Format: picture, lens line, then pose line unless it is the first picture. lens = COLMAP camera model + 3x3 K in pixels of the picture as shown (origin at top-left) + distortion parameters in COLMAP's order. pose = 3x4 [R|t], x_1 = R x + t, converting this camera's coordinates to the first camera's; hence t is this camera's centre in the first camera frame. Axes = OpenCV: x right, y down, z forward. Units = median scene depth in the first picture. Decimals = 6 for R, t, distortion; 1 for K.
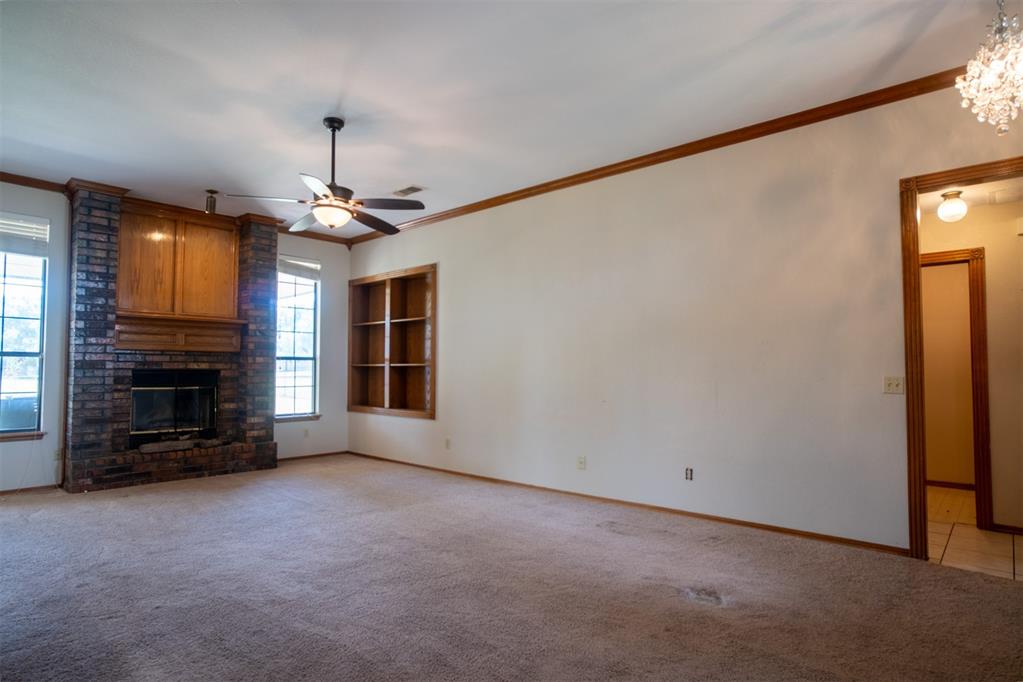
lens RADIAL K [[566.2, 0, 498.7], [0, 566.2, 345.2], [0, 0, 1]] dist [-0.057671, 0.047983]
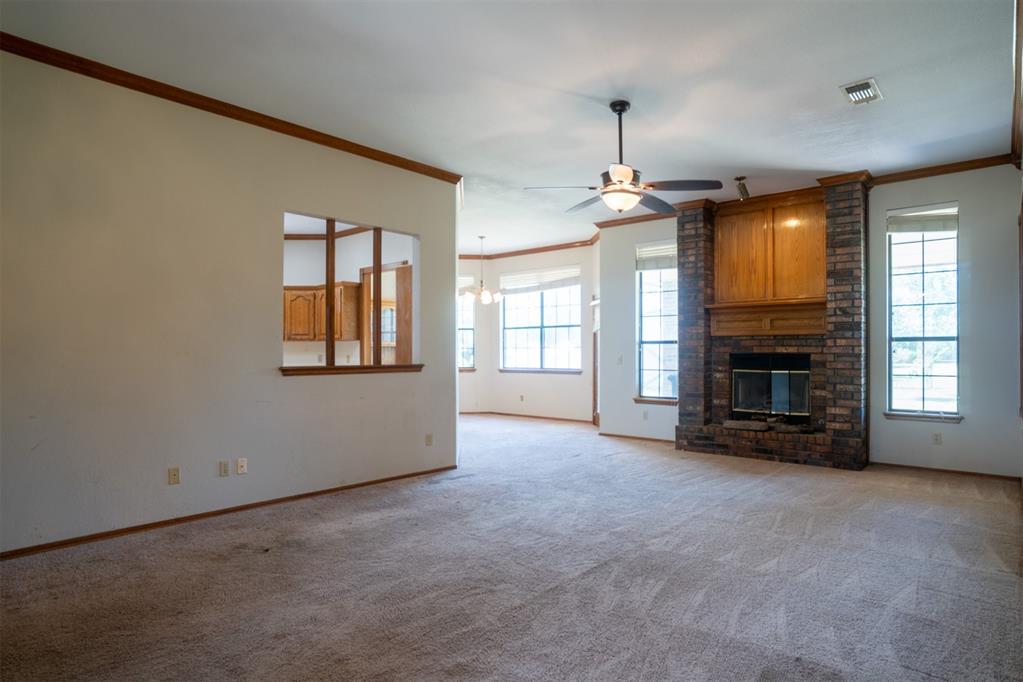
lens RADIAL K [[570.5, 0, 509.2], [0, 570.5, 347.8], [0, 0, 1]] dist [-0.065267, 0.049855]
pose [[0.034941, -0.008593, -0.999352, 0.458725], [0.042137, 0.999086, -0.007117, 0.020720], [0.998501, -0.041861, 0.035271, 0.495473]]
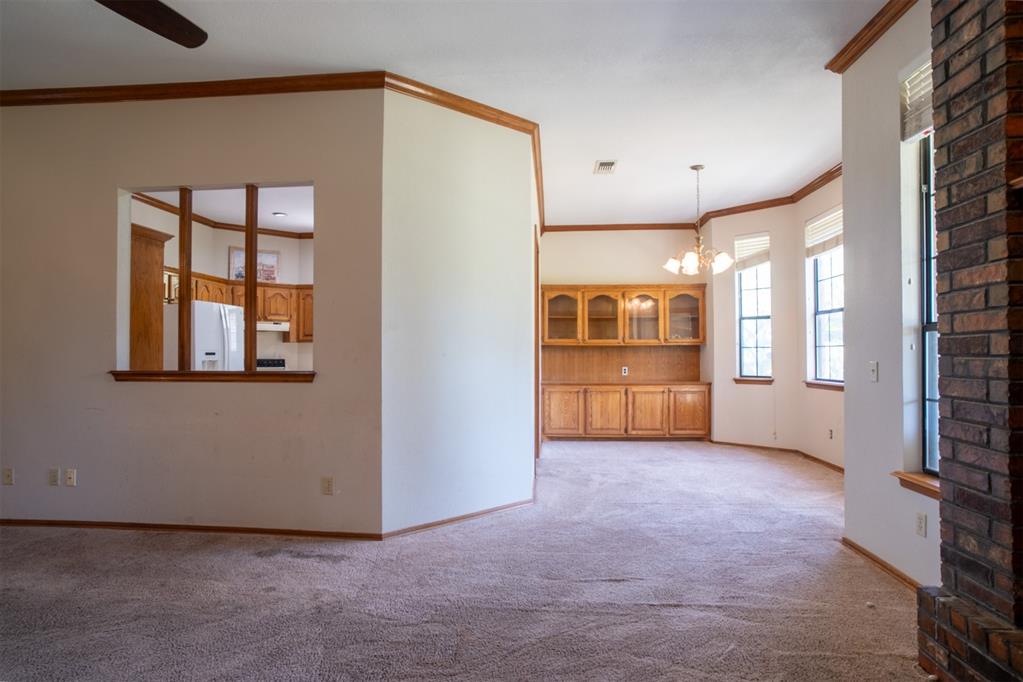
lens RADIAL K [[550.0, 0, 506.0], [0, 550.0, 345.8], [0, 0, 1]] dist [-0.059680, 0.042601]
pose [[-0.782368, -0.008227, -0.622762, -0.243438], [0.026559, 0.998562, -0.046557, 0.039711], [0.622250, -0.052965, -0.781025, 0.970361]]
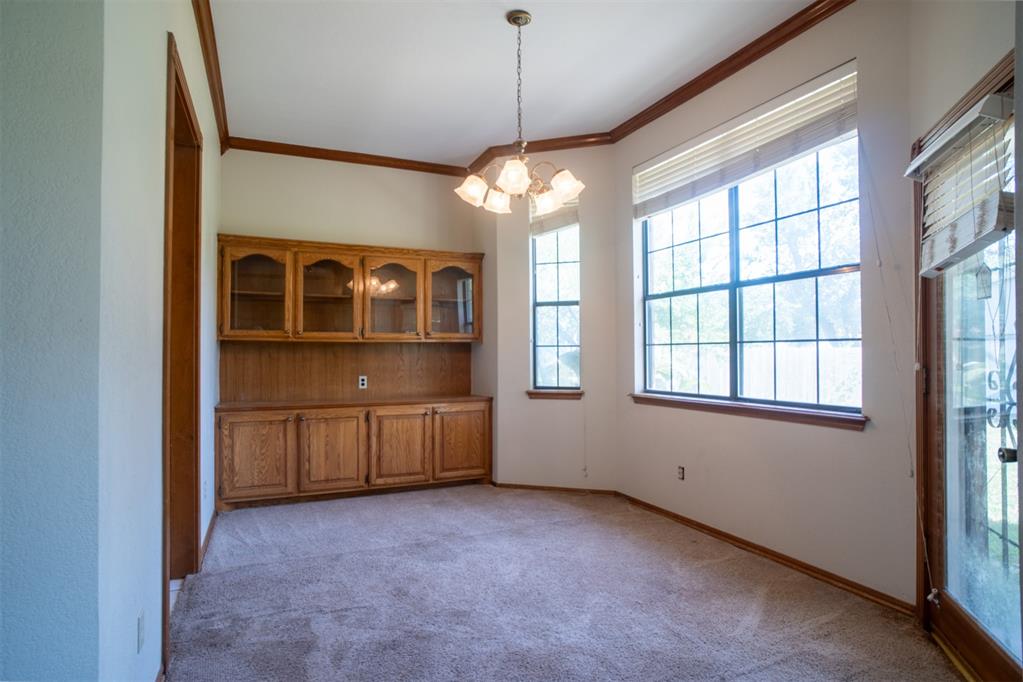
lens RADIAL K [[550.0, 0, 506.0], [0, 550.0, 345.8], [0, 0, 1]] dist [-0.059680, 0.042601]
pose [[-0.381658, -0.012194, -0.924223, -0.587027], [0.040309, 0.998742, -0.029823, 0.024579], [0.923424, -0.048637, -0.380686, 0.647208]]
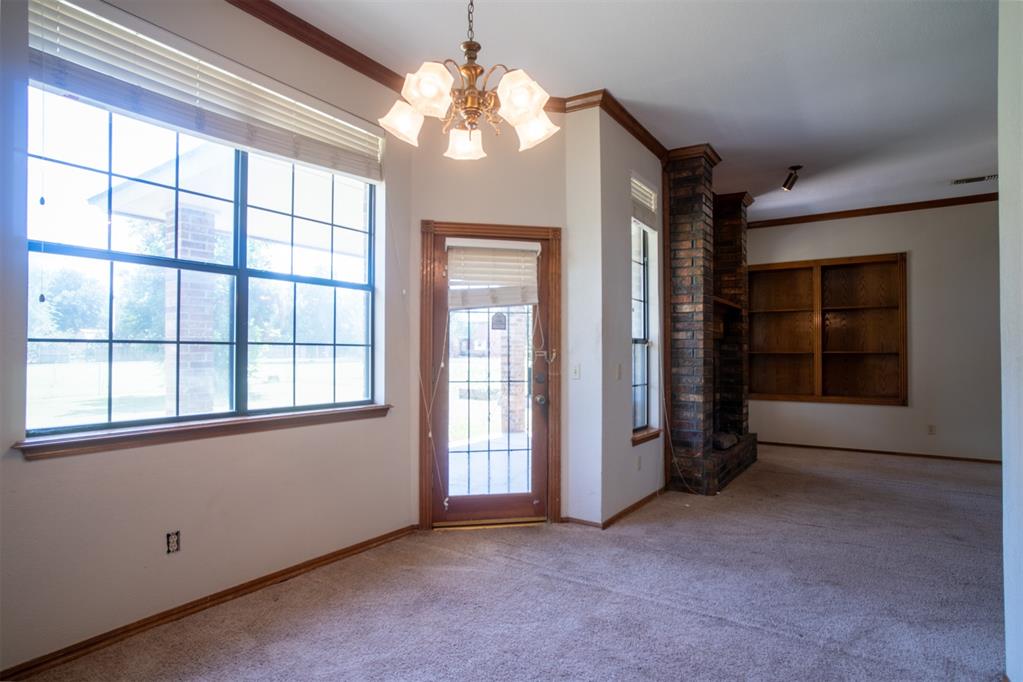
lens RADIAL K [[566.2, 0, 498.7], [0, 566.2, 345.2], [0, 0, 1]] dist [-0.057671, 0.047983]
pose [[0.987592, 0.001956, 0.157032, -1.073680], [-0.005773, 0.999699, 0.023853, 0.002576], [-0.156938, -0.024463, 0.987305, 0.143052]]
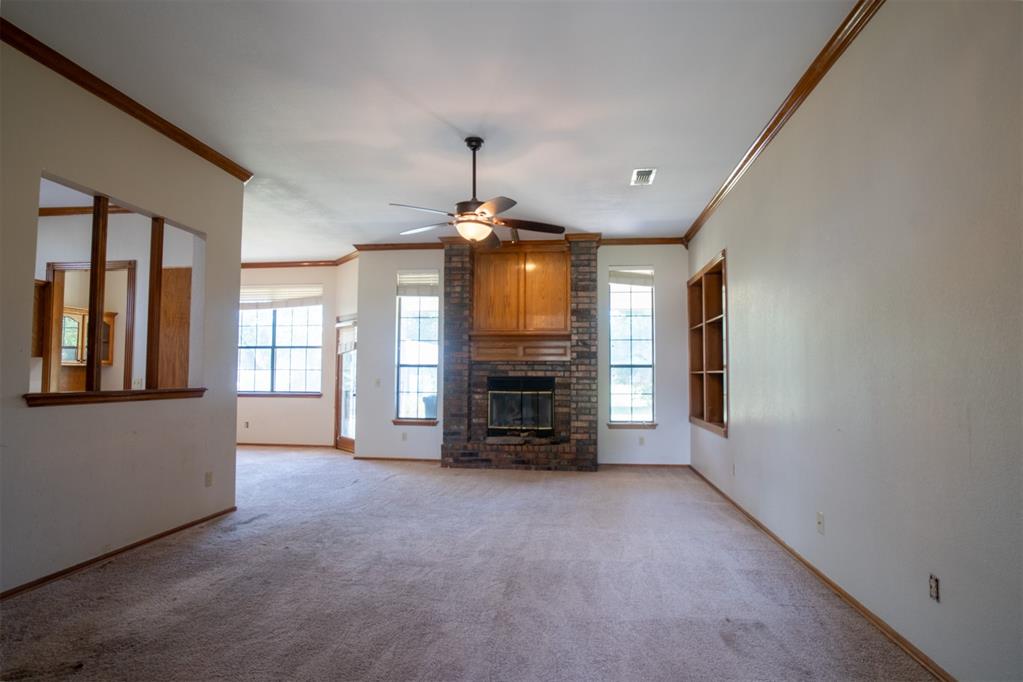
lens RADIAL K [[550.0, 0, 506.0], [0, 550.0, 345.8], [0, 0, 1]] dist [-0.059680, 0.042601]
pose [[0.586529, -0.041942, -0.808841, 0.365467], [0.029806, 0.999100, -0.030194, 0.012193], [0.809379, -0.006398, 0.587251, 0.292495]]
